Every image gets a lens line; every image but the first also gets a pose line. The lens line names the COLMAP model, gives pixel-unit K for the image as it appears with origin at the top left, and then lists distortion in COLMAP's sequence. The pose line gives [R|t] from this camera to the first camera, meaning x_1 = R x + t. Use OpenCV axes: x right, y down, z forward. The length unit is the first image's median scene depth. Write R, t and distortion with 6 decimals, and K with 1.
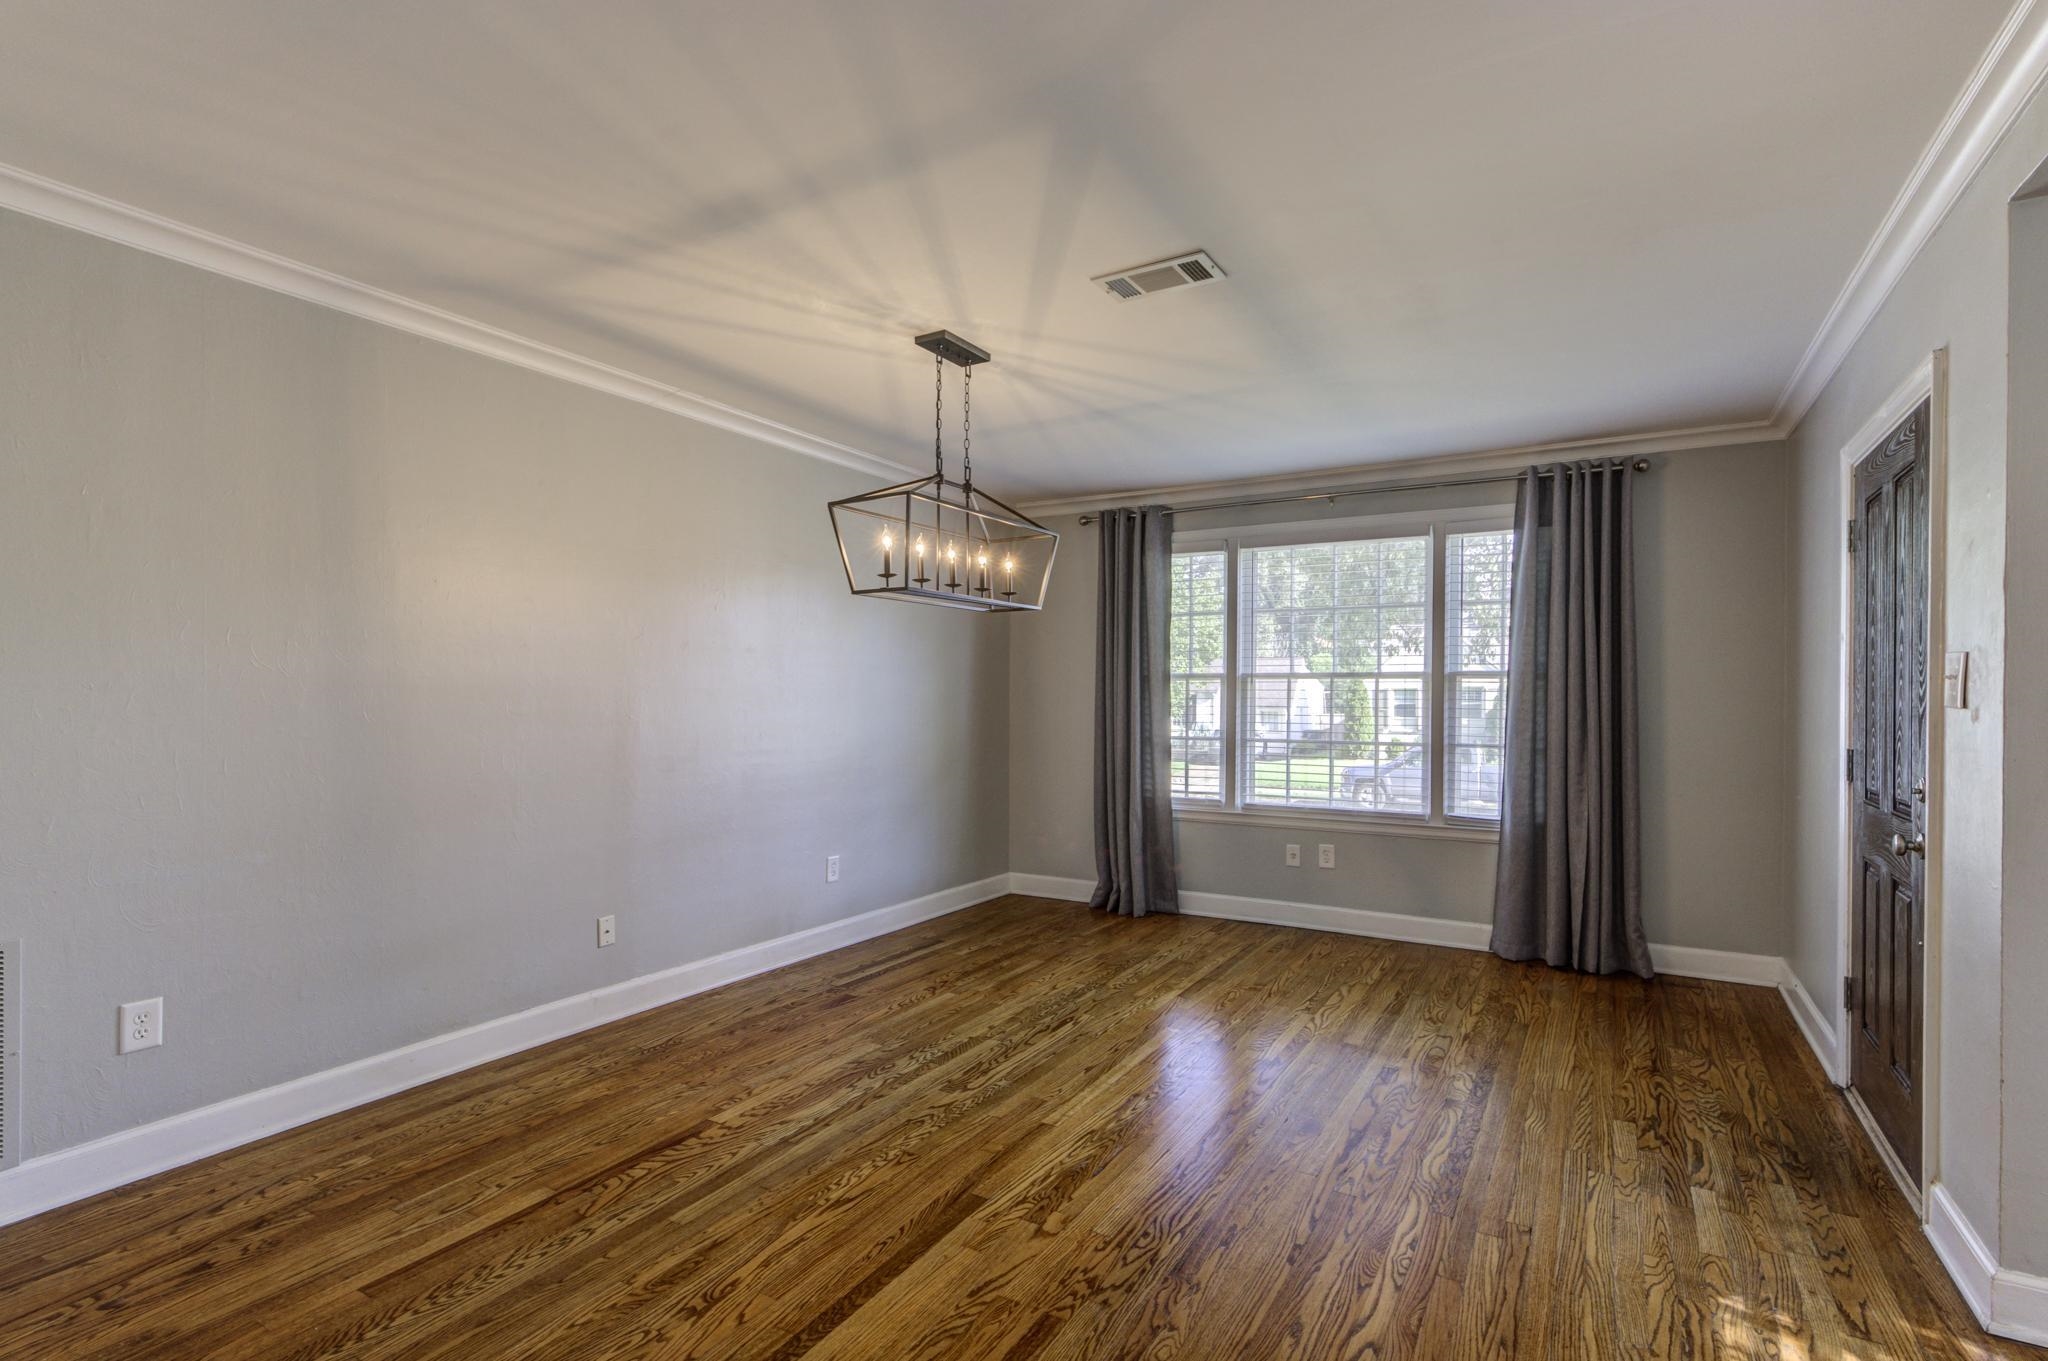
lens RADIAL K [[961.6, 0, 1002.6], [0, 961.6, 682.7], [0, 0, 1]] dist [0.007190, -0.001531]
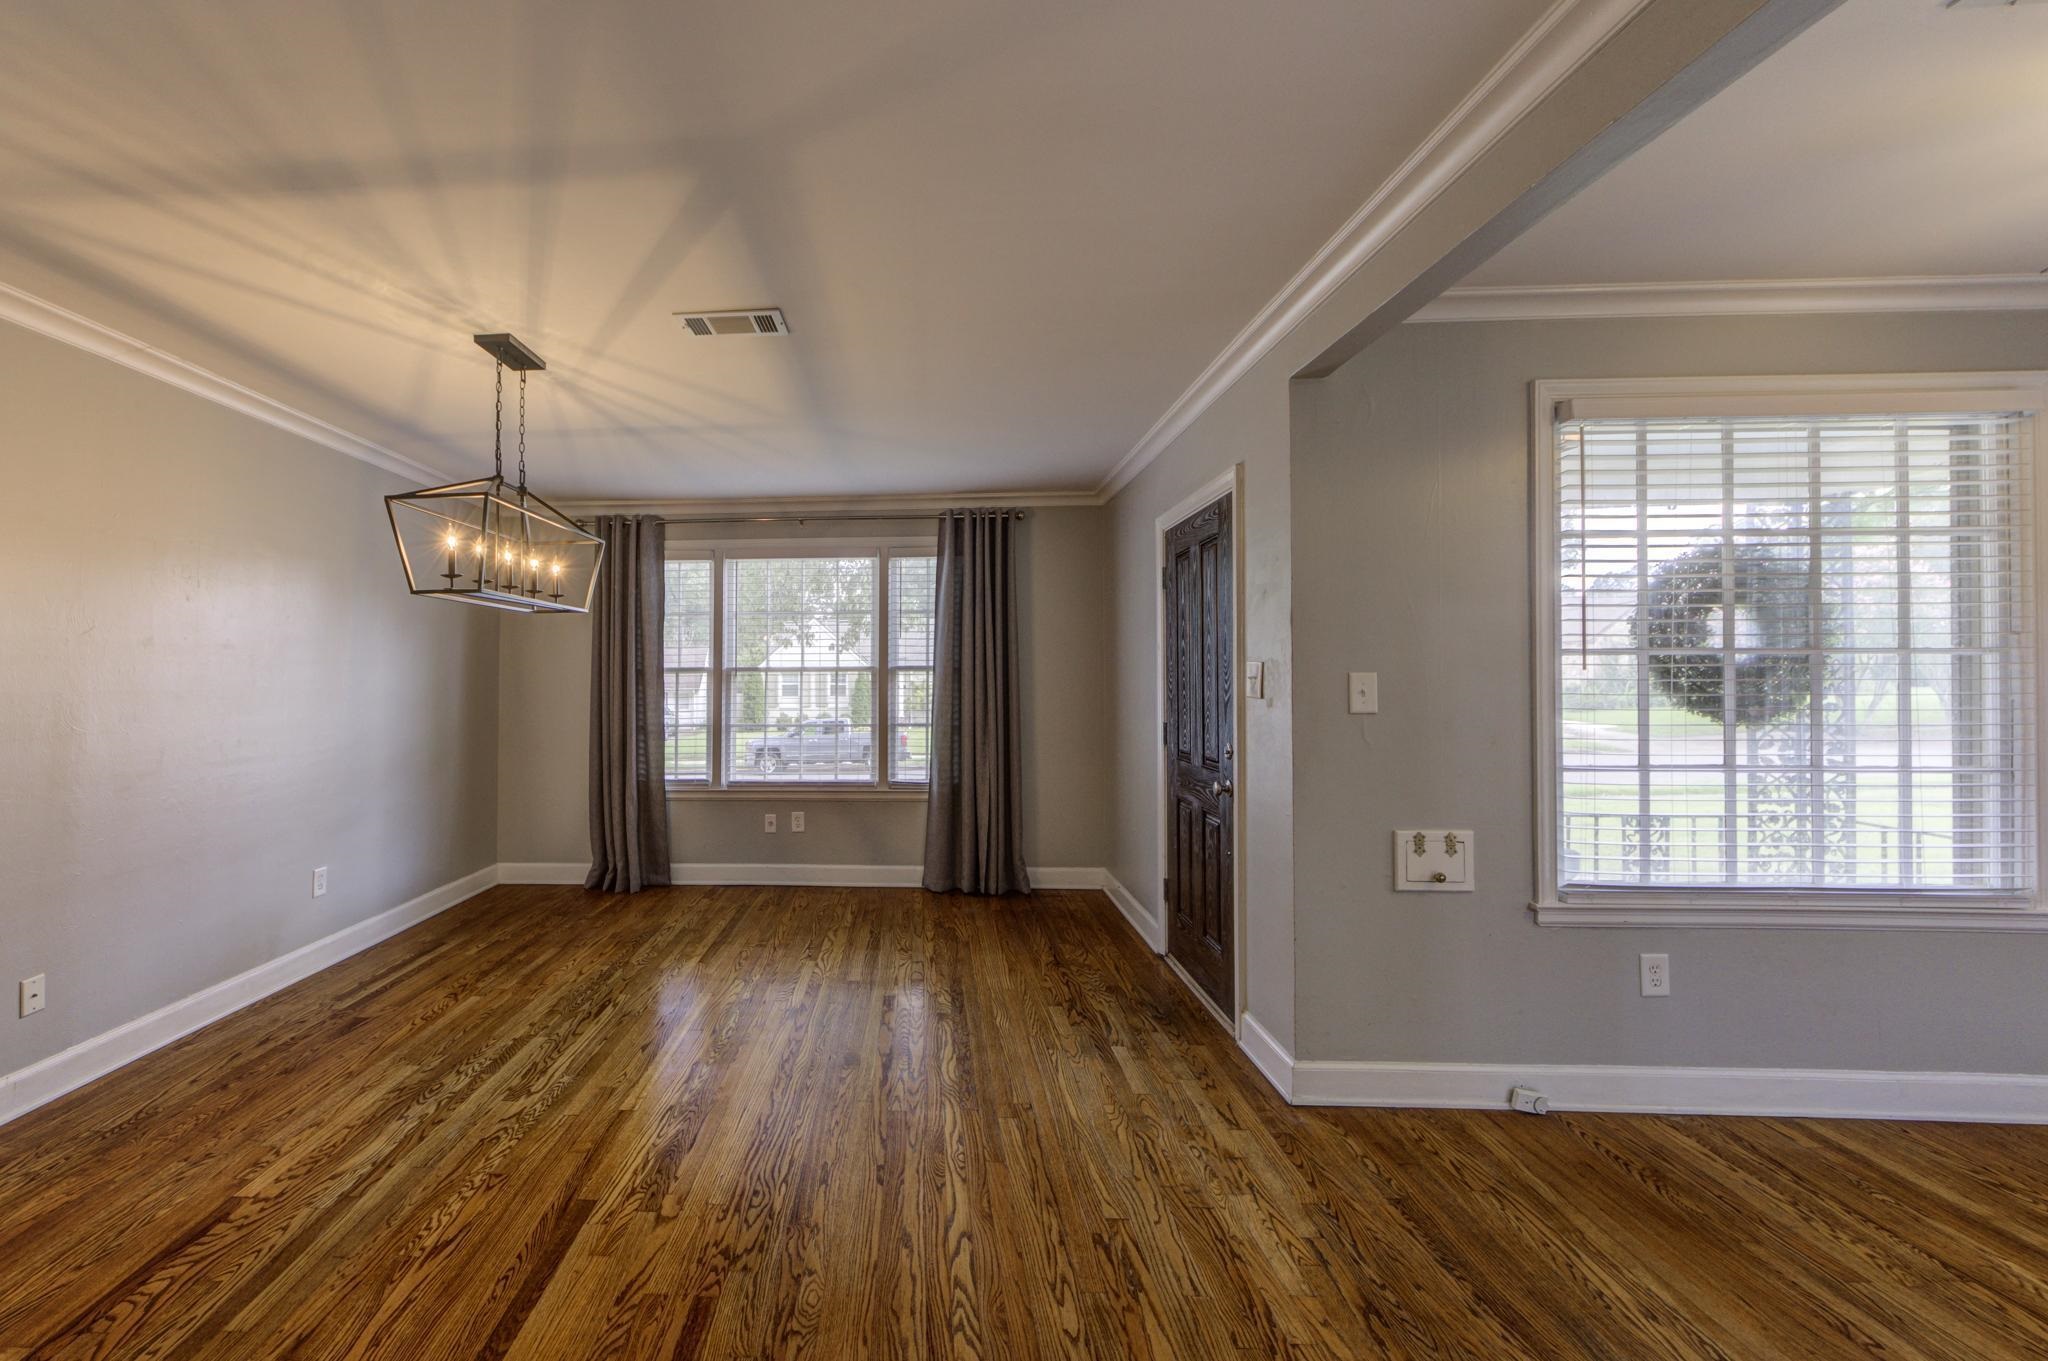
lens RADIAL K [[855.8, 0, 833.7], [0, 855.8, 648.1], [0, 0, 1]] dist [0.000793, -0.000603]
pose [[0.894876, 0.006000, 0.446275, -0.147969], [0.003433, 0.999788, -0.020326, -0.018805], [-0.446303, 0.019721, 0.894665, 0.054182]]
